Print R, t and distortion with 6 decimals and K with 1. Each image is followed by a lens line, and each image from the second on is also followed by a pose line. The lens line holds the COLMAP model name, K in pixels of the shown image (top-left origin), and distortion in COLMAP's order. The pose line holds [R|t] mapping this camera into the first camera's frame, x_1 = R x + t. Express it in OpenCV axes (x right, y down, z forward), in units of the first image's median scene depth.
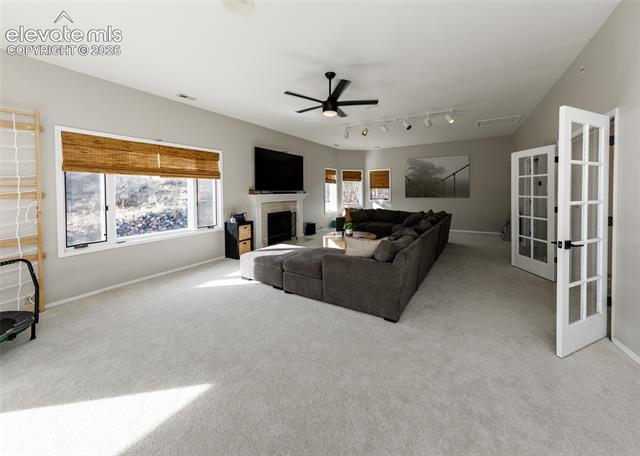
lens RADIAL K [[232.0, 0, 319.2], [0, 232.0, 194.0], [0, 0, 1]] dist [0.000114, -0.000008]
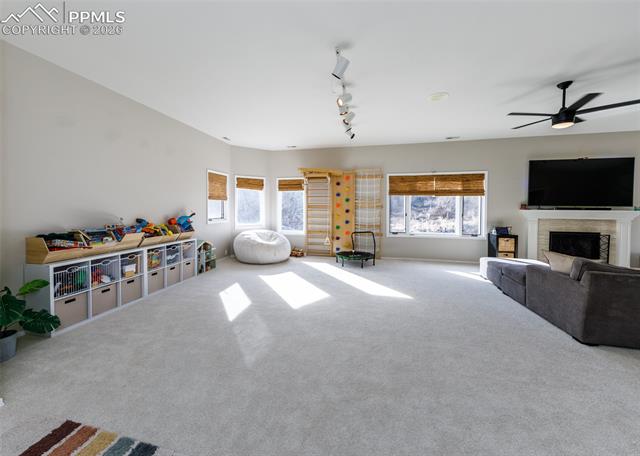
lens RADIAL K [[240.7, 0, 318.6], [0, 240.7, 210.7], [0, 0, 1]] dist [0.001677, 0.000220]
pose [[0.328732, 0.028747, -0.943986, 0.437544], [-0.020015, 0.999524, 0.023468, 0.000071], [0.944211, 0.011179, 0.329151, -0.180950]]
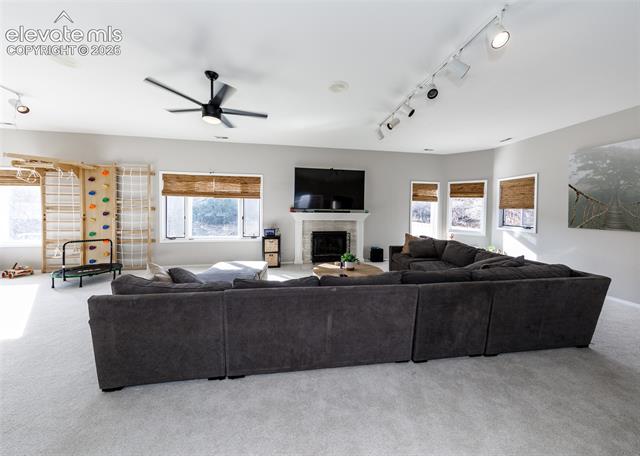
lens RADIAL K [[216.1, 0, 320.0], [0, 216.1, 212.7], [0, 0, 1]] dist [0.008840, 0.000011]
pose [[0.672636, 0.026627, -0.739495, 0.606064], [-0.027712, 0.999558, 0.010785, -0.011109], [0.739455, 0.013238, 0.673076, 0.469488]]
